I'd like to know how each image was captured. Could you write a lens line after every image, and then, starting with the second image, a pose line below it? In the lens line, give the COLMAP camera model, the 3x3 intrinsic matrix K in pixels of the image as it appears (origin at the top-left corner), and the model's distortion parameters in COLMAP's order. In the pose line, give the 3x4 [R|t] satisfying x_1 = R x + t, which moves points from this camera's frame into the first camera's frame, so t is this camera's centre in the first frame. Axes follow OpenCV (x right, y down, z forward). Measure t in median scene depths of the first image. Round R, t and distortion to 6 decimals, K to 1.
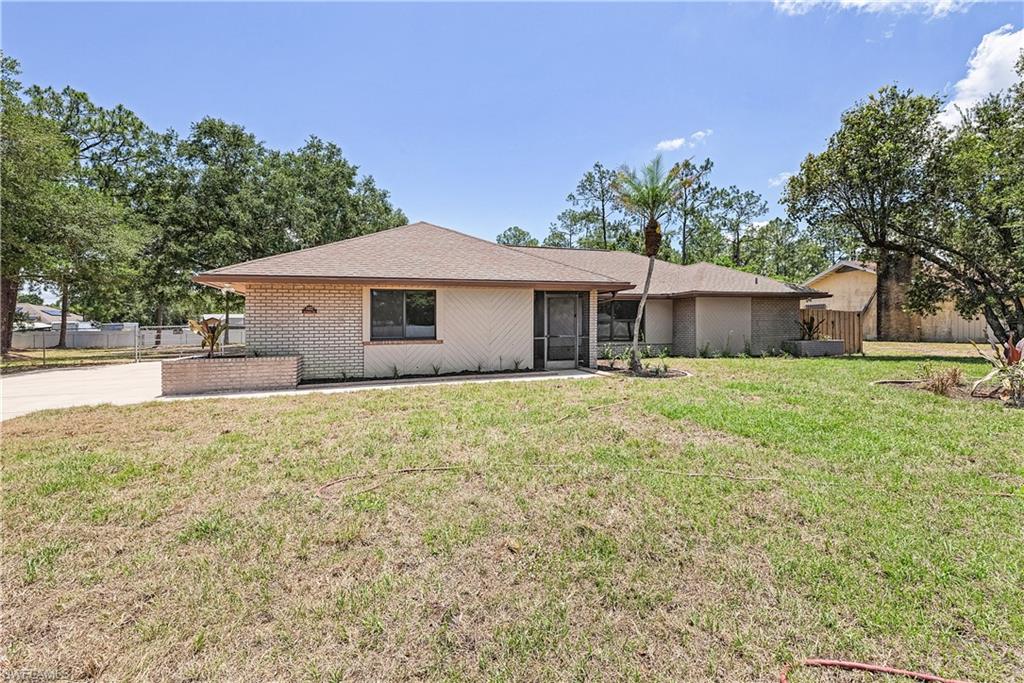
lens RADIAL K [[436.6, 0, 505.7], [0, 436.6, 332.6], [0, 0, 1]] dist [-0.001379, -0.000847]
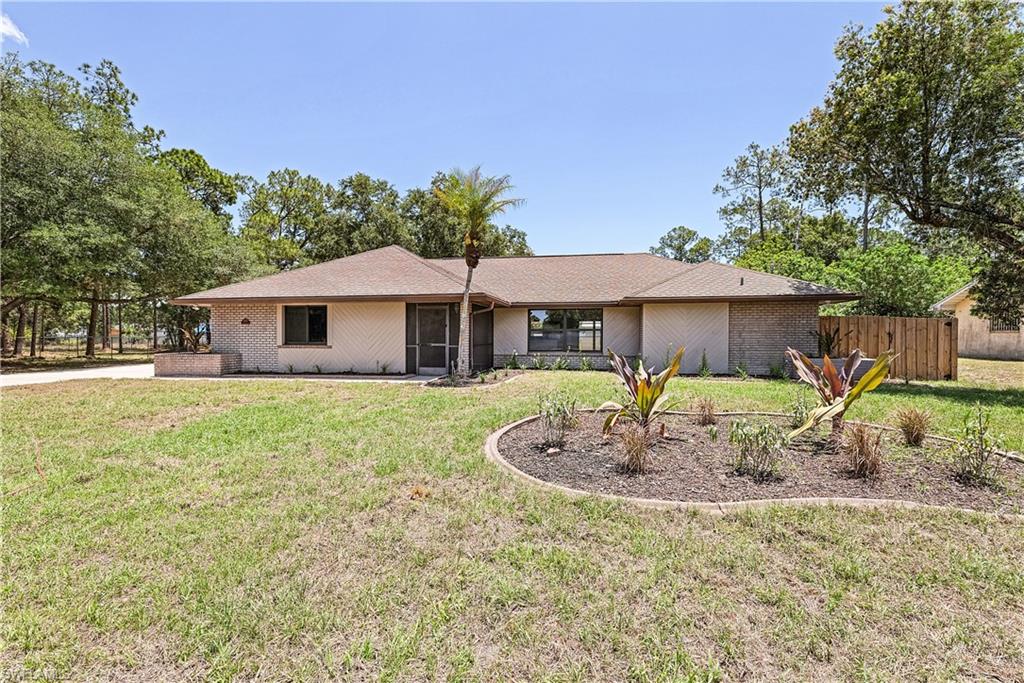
lens RADIAL K [[436.6, 0, 511.6], [0, 436.6, 340.2], [0, 0, 1]] dist [-0.001379, -0.000847]
pose [[0.891698, 0.016357, -0.452334, 0.809736], [-0.015366, 0.999865, 0.005867, -0.012433], [0.452369, 0.001719, 0.891829, 0.119567]]
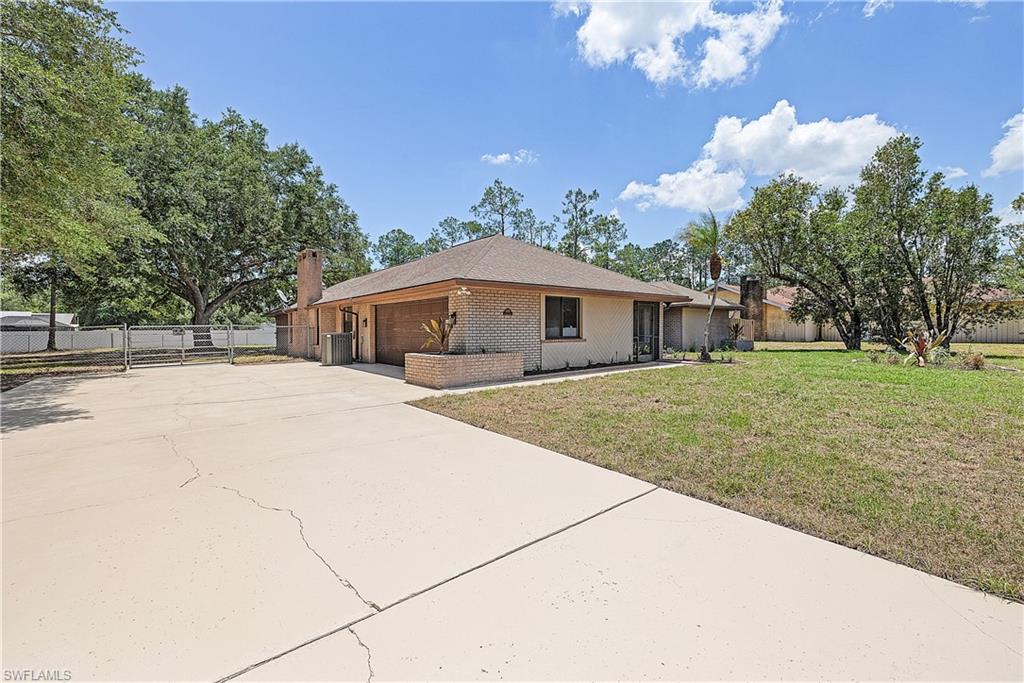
lens RADIAL K [[436.6, 0, 507.7], [0, 436.6, 339.1], [0, 0, 1]] dist [-0.001379, -0.000847]
pose [[0.924587, -0.002440, 0.380964, -0.760546], [0.000626, 0.999988, 0.004884, 0.010918], [-0.380971, -0.004277, 0.924577, -0.049711]]
